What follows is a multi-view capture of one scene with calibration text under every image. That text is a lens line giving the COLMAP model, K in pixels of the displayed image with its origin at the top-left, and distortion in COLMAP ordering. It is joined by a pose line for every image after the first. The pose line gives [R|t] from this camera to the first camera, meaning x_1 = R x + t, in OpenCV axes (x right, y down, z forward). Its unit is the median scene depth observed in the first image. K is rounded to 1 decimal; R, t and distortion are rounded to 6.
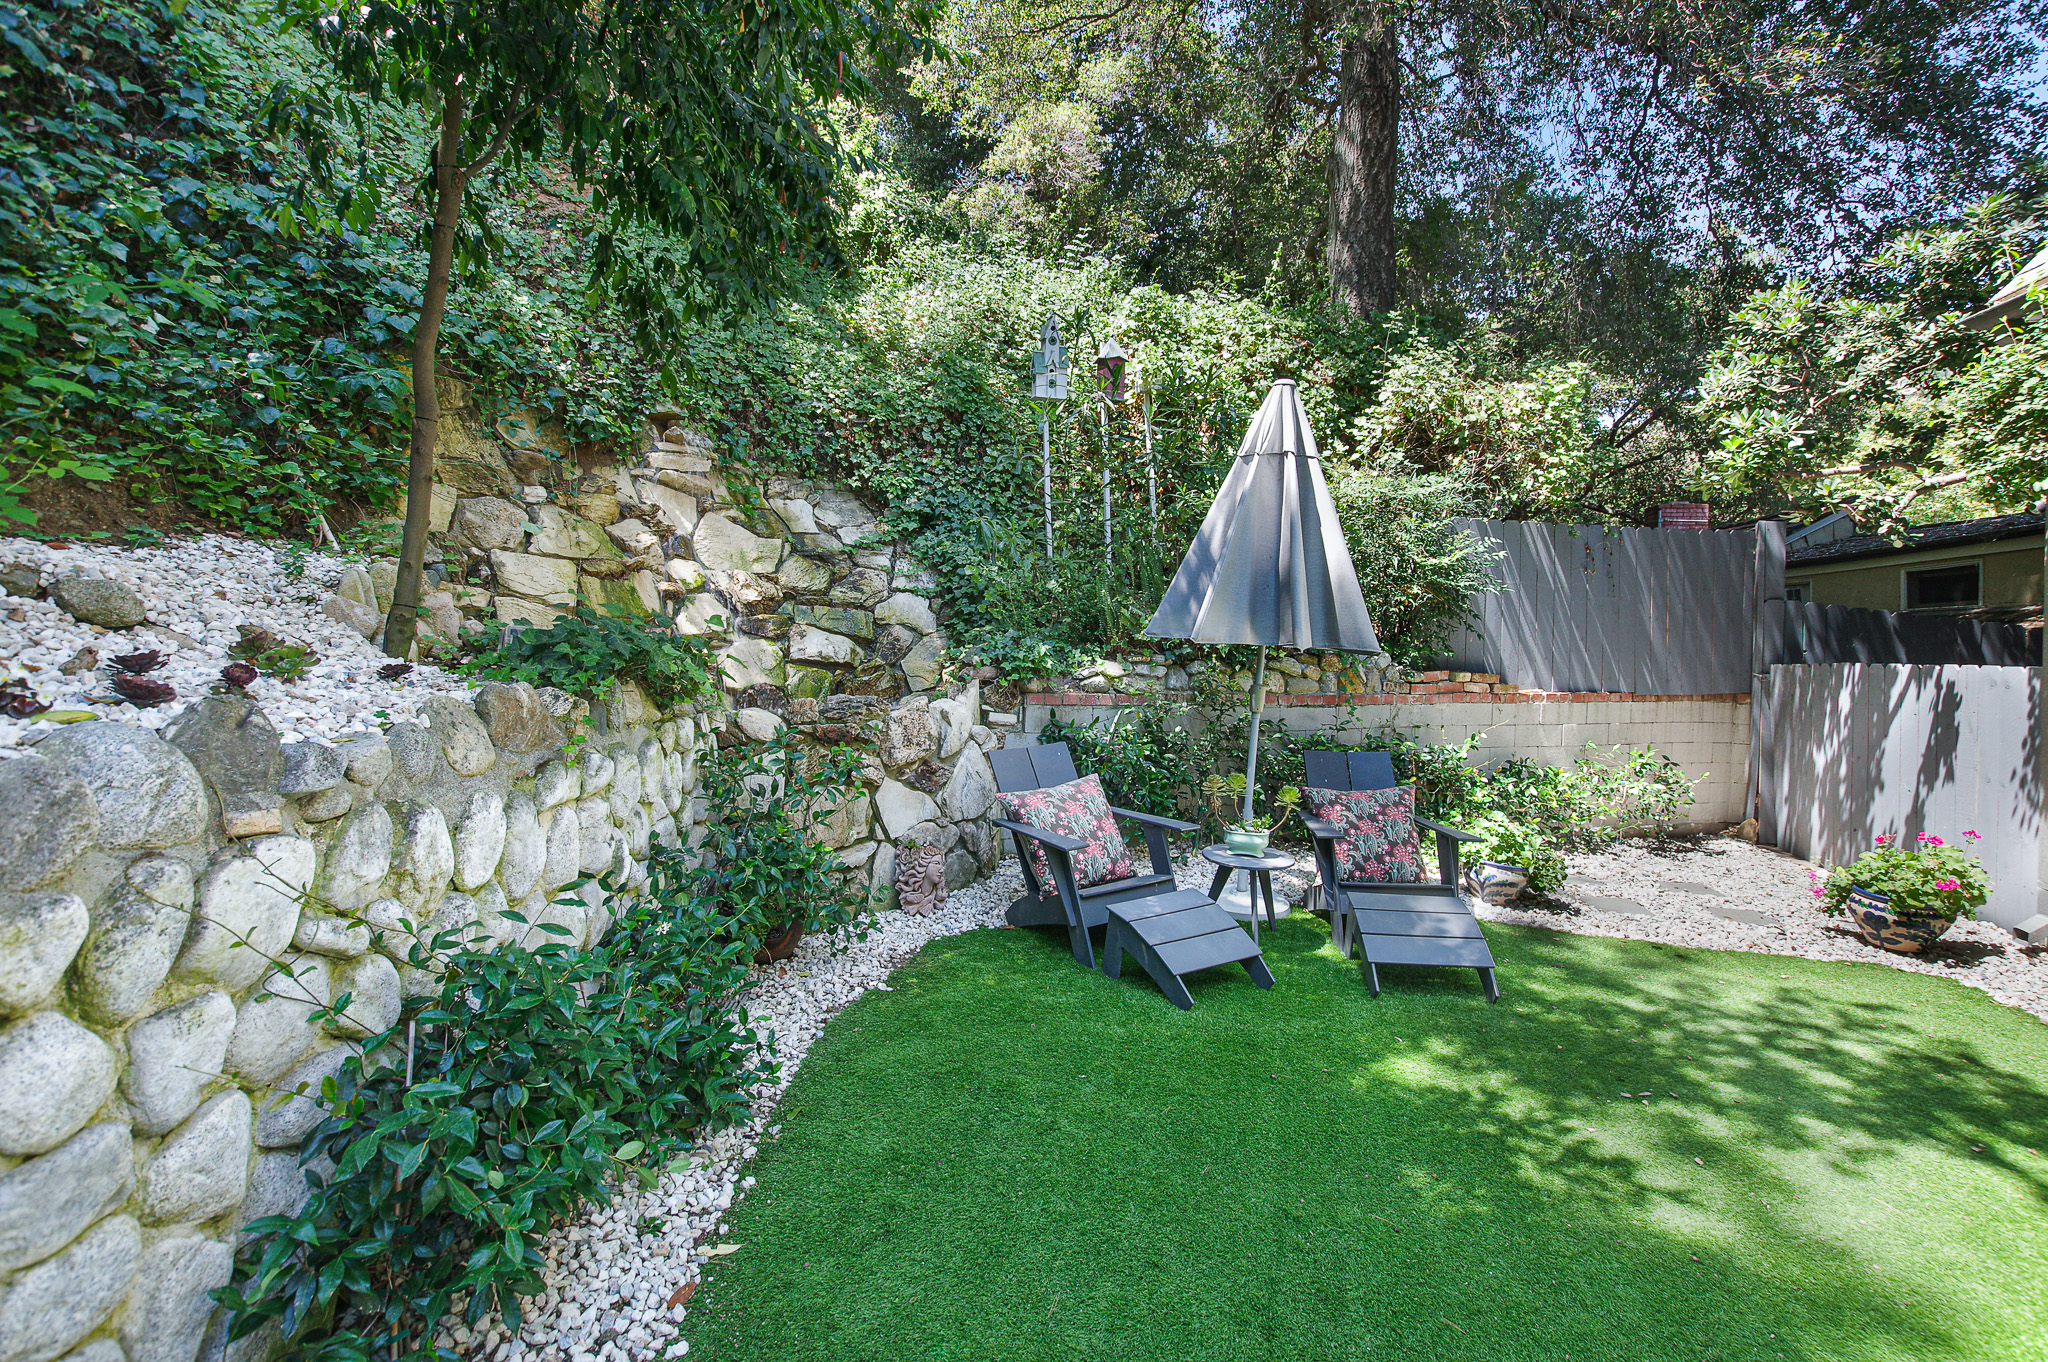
lens RADIAL K [[905.4, 0, 1005.7], [0, 905.4, 661.7], [0, 0, 1]] dist [-0.000830, 0.000239]
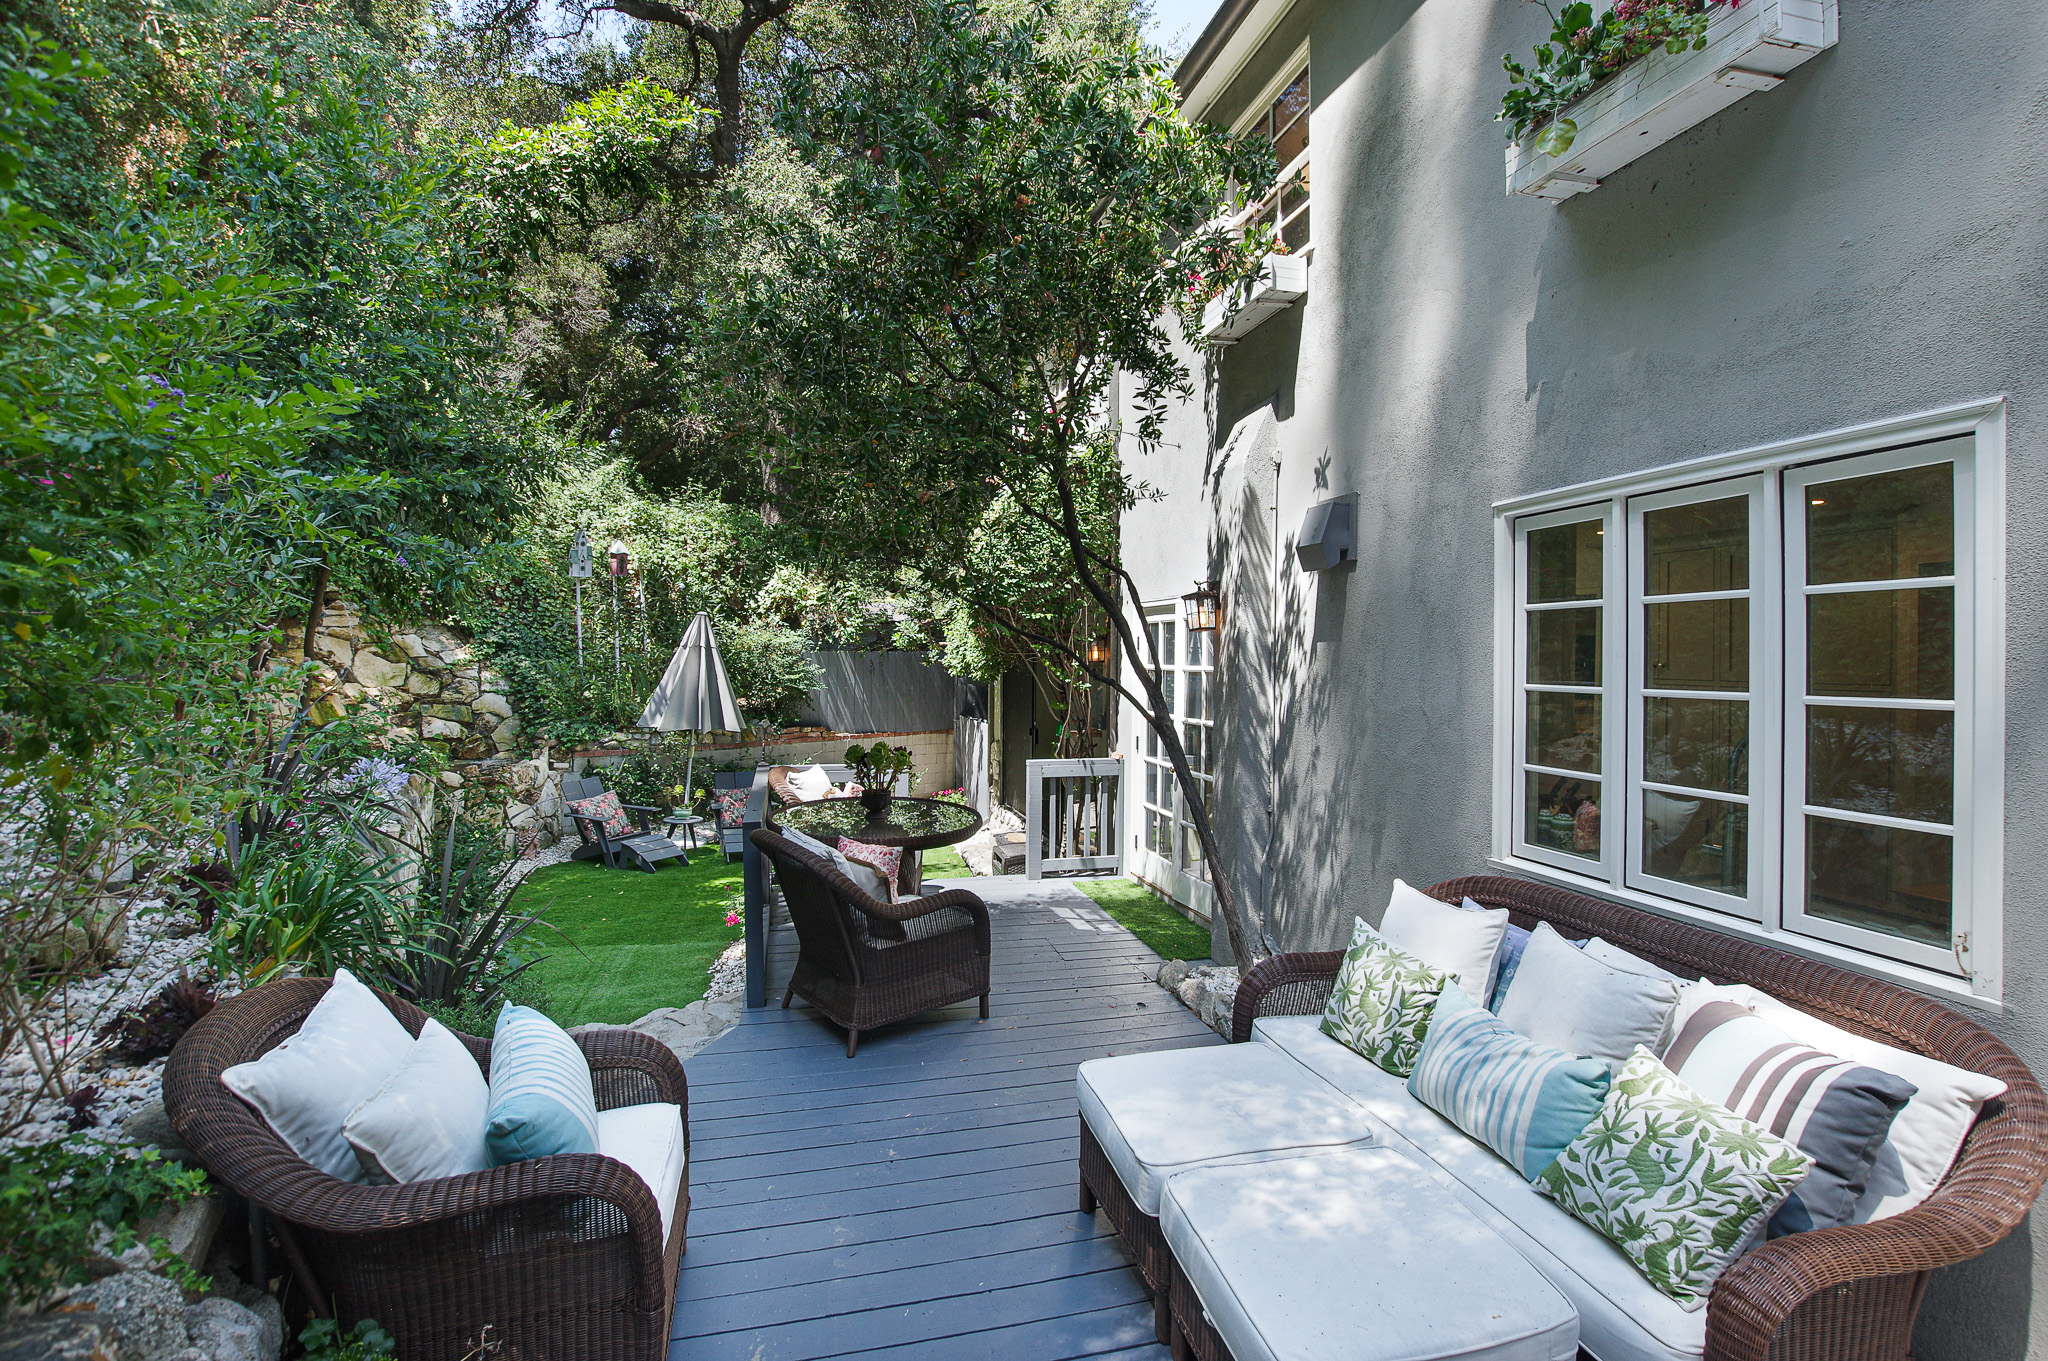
lens RADIAL K [[905.4, 0, 1005.7], [0, 905.4, 661.2], [0, 0, 1]] dist [-0.000830, 0.000239]
pose [[0.865952, -0.001743, 0.500124, -0.132434], [0.006199, 0.999955, -0.007248, -0.127180], [-0.500089, 0.009377, 0.865923, -1.049617]]
